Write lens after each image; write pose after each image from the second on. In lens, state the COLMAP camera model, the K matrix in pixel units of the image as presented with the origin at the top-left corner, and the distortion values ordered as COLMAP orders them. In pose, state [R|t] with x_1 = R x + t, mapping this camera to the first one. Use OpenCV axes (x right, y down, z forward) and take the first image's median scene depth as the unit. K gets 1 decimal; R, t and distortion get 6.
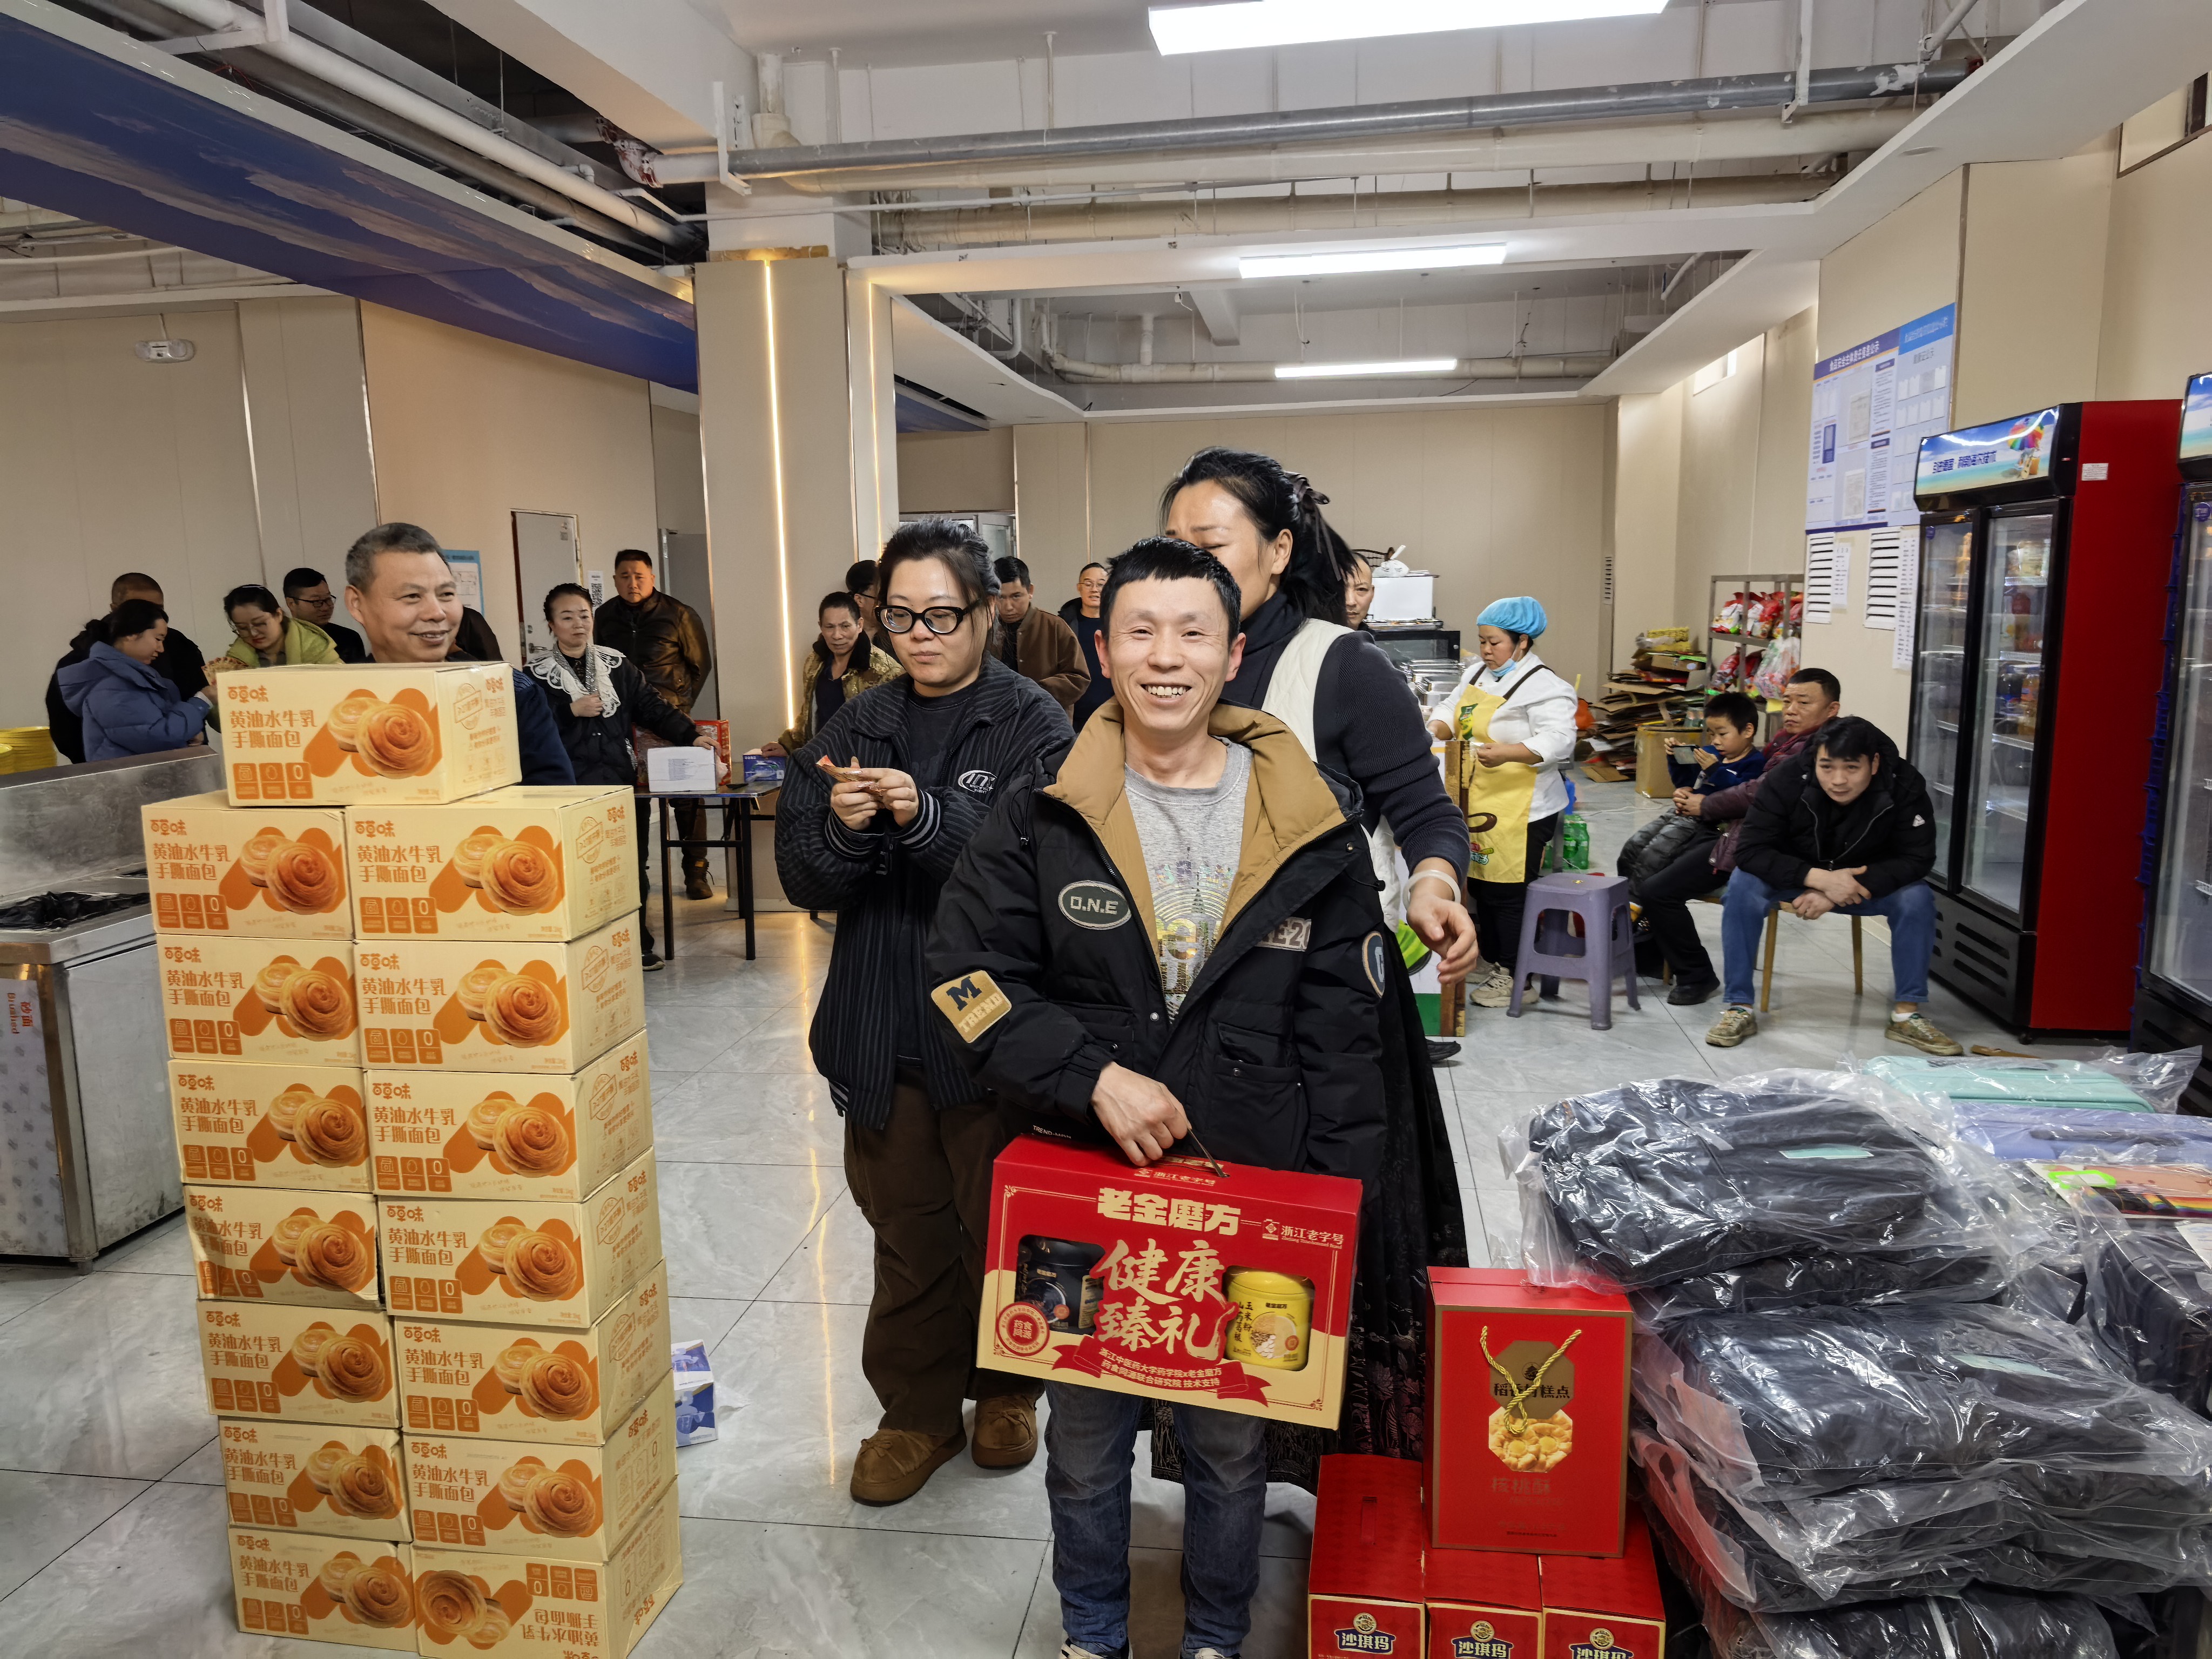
lens RADIAL K [[1590.8, 0, 1095.5], [0, 1590.8, 838.4], [0, 0, 1]] dist [0.041355, -0.053391]
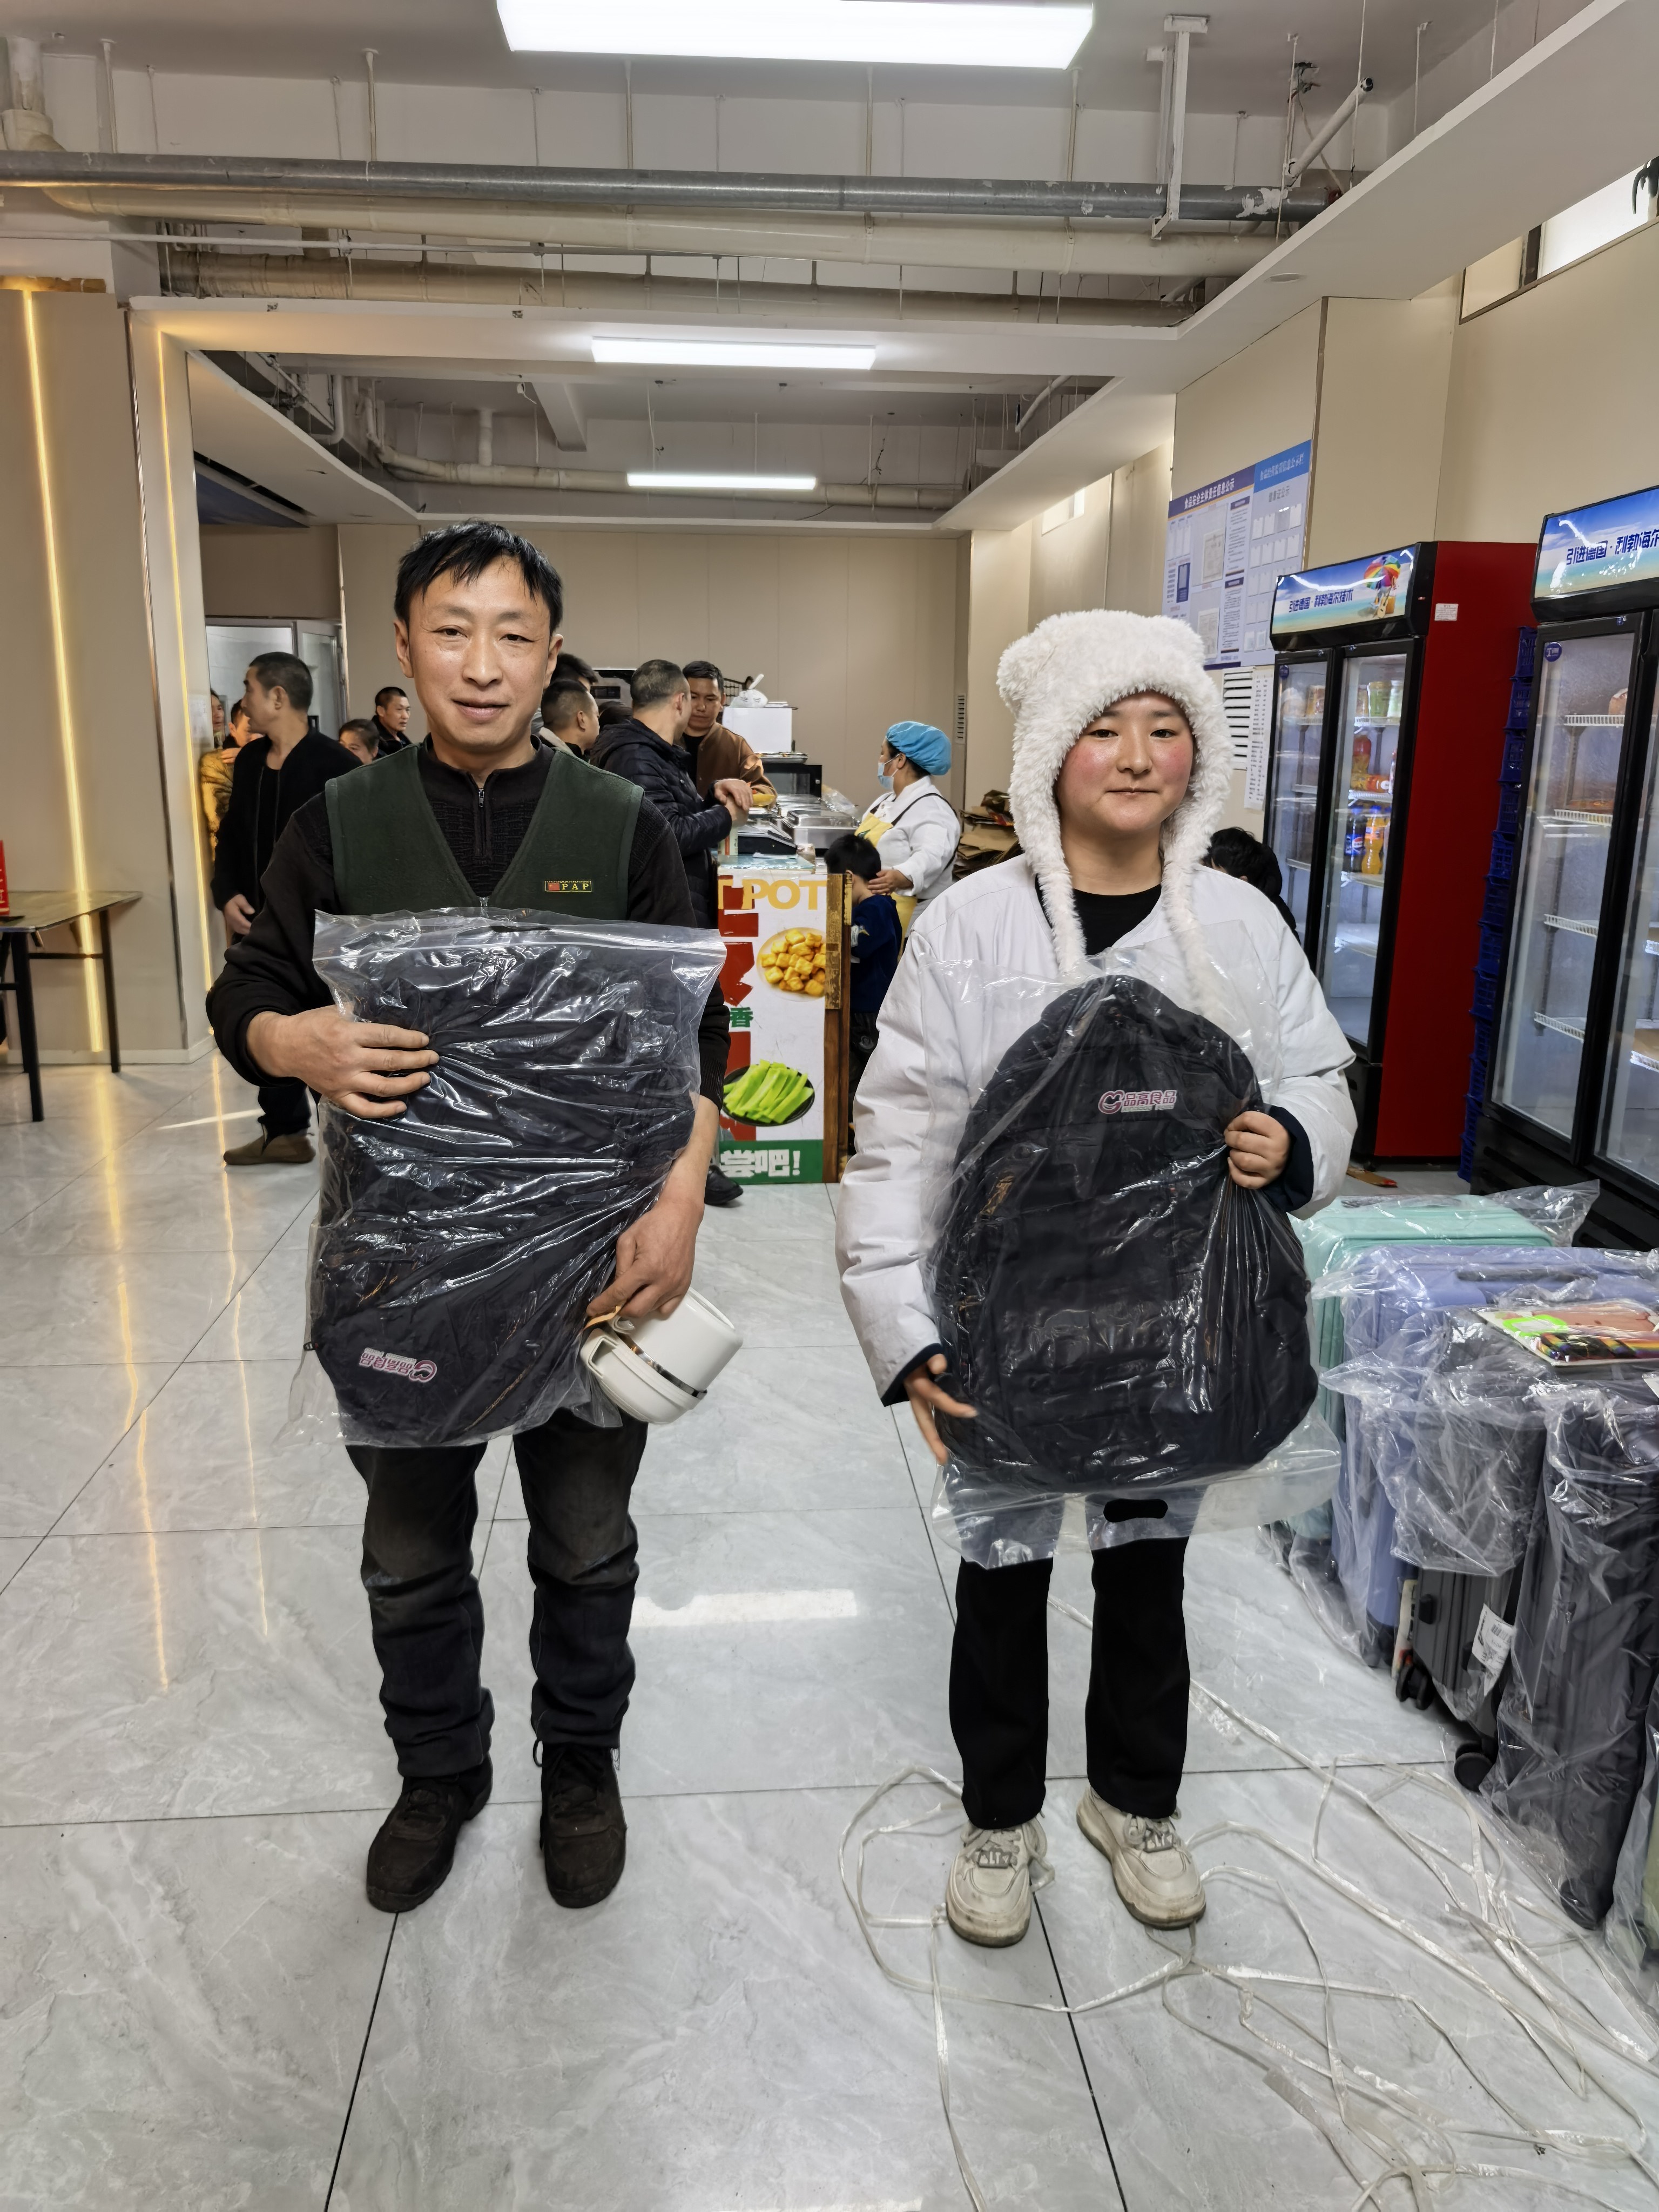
lens RADIAL K [[1595.8, 0, 825.6], [0, 1595.8, 1093.8], [0, 0, 1]] dist [0.025697, -0.039981]
pose [[0.971674, -0.021631, 0.235333, -0.005674], [0.004896, 0.997431, 0.071465, 0.001377], [-0.236274, -0.068289, 0.969284, 0.062960]]
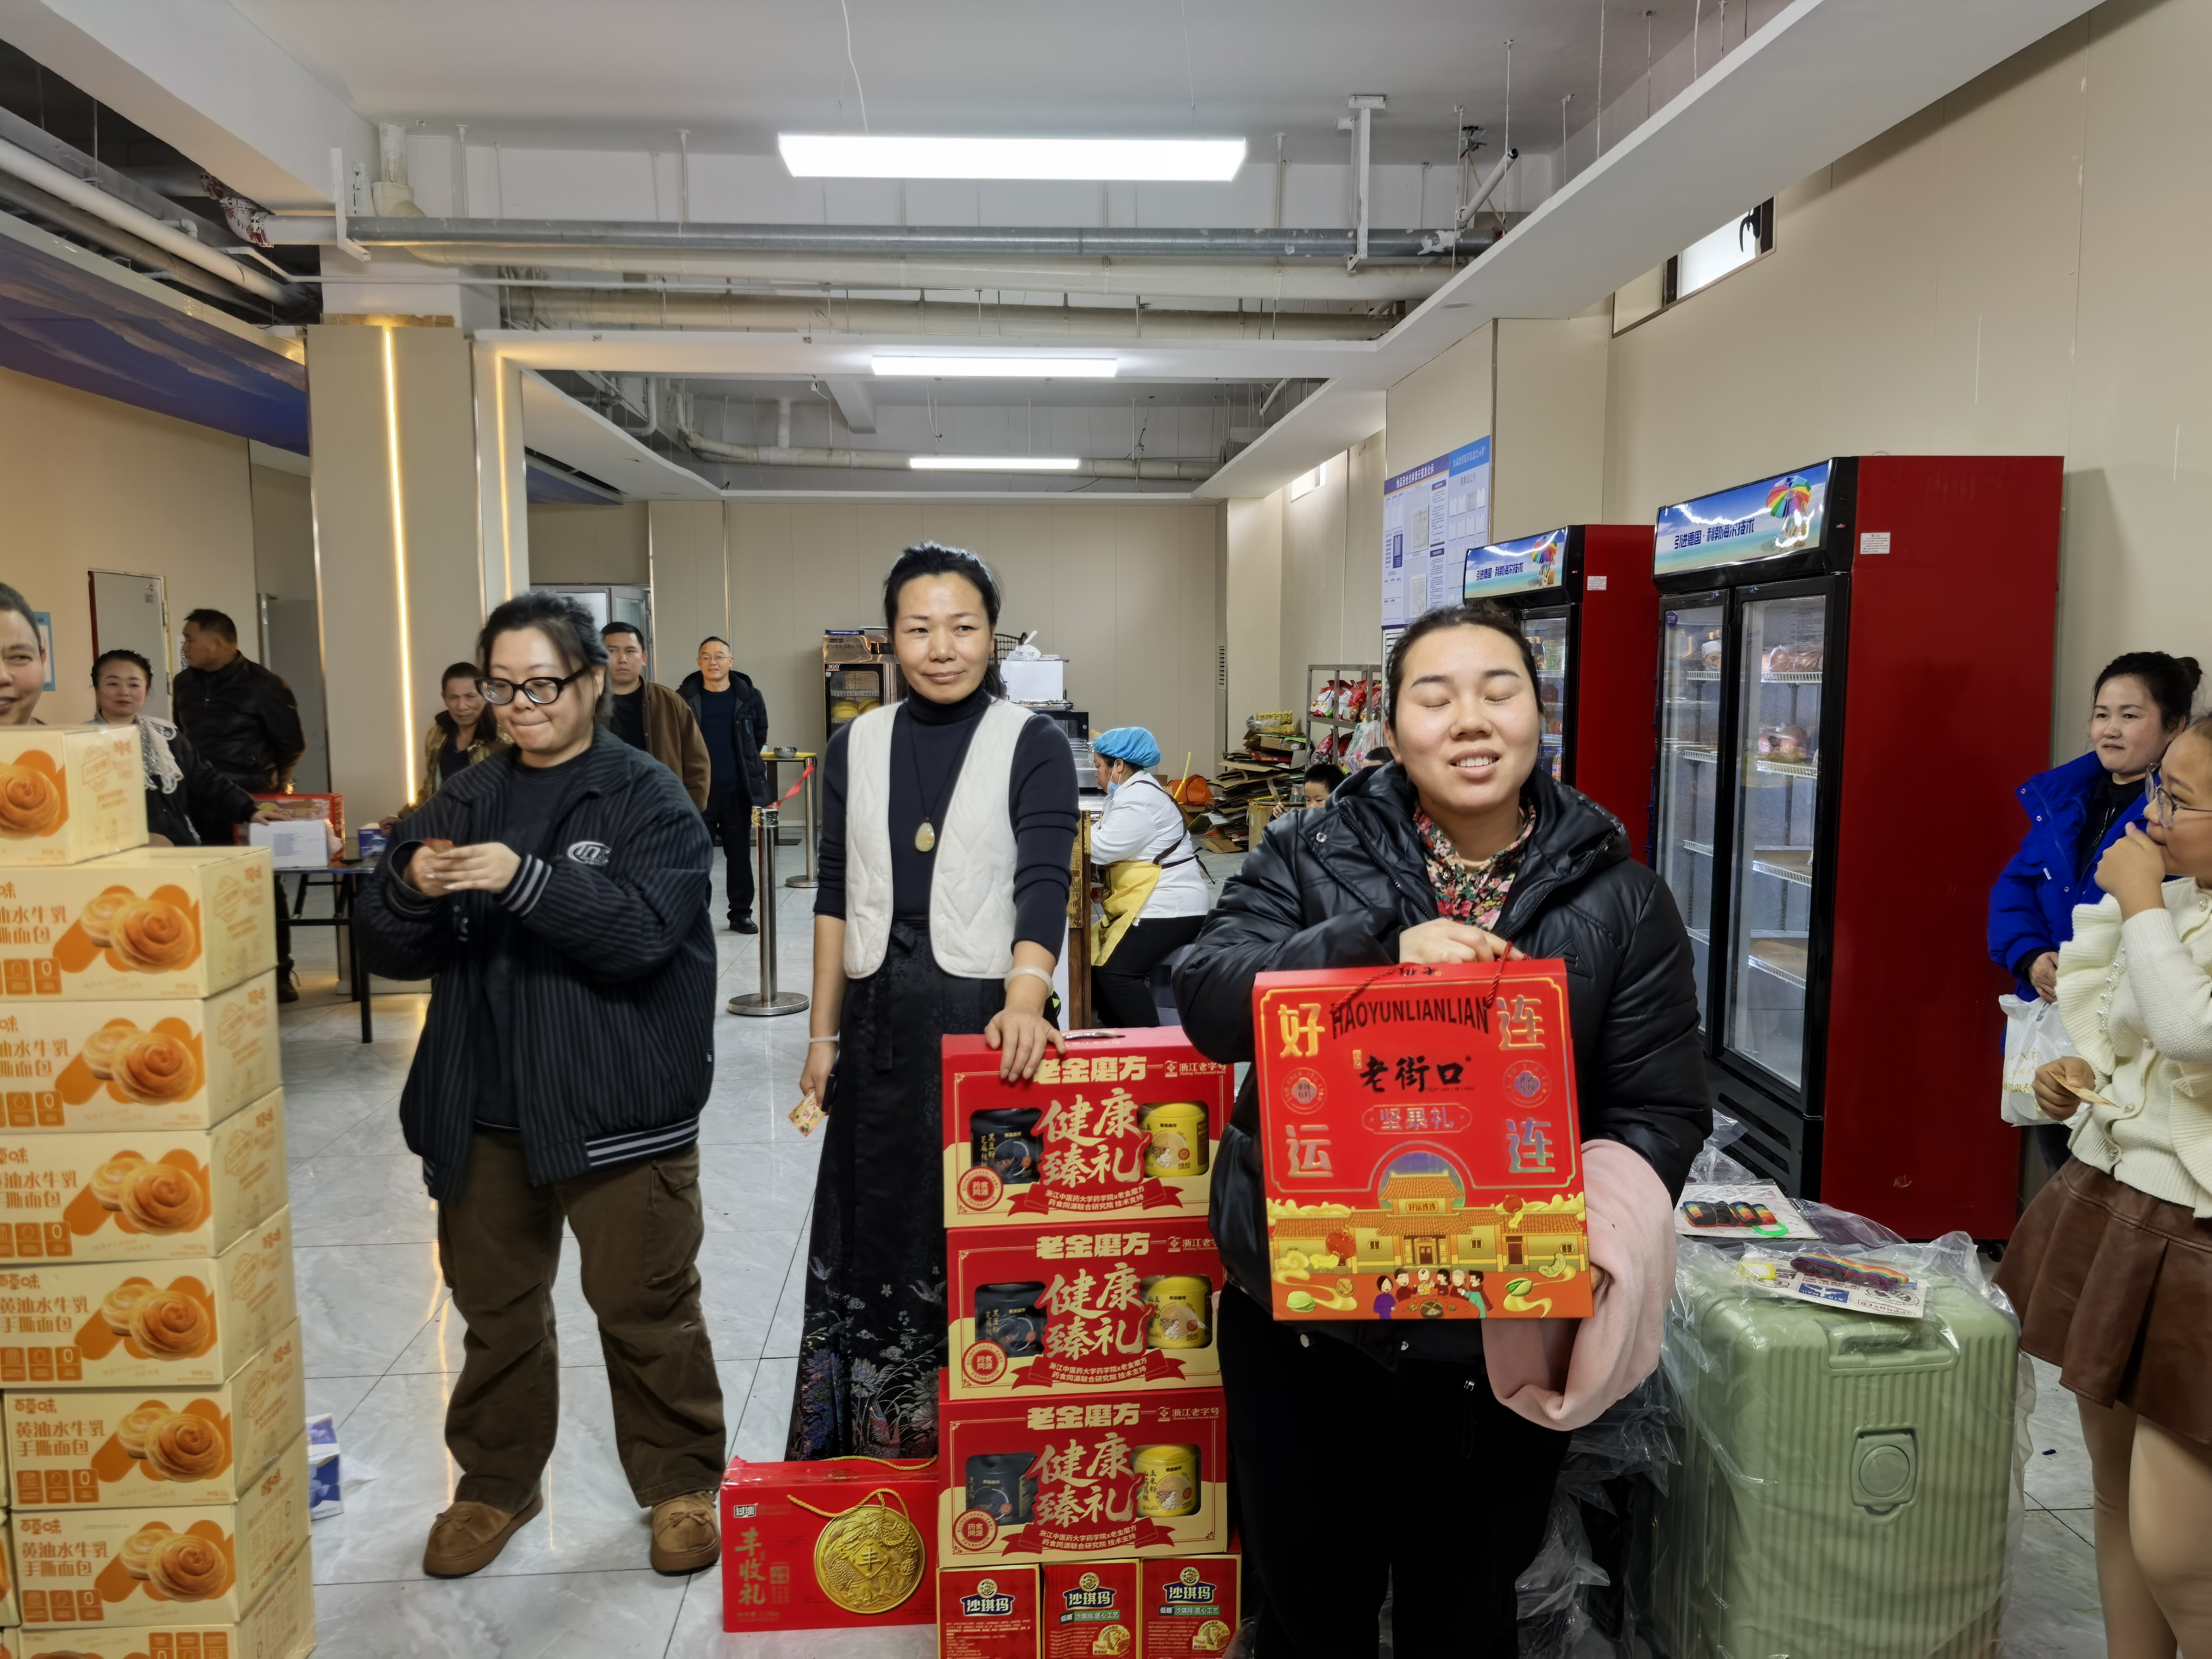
lens RADIAL K [[1587.0, 0, 1109.5], [0, 1587.0, 828.9], [0, 0, 1]] dist [0.047315, -0.062603]
pose [[0.973360, -0.005302, 0.229220, -0.000718], [0.017915, 0.998435, -0.052980, 0.007167], [-0.228580, 0.055675, 0.971932, -0.043723]]
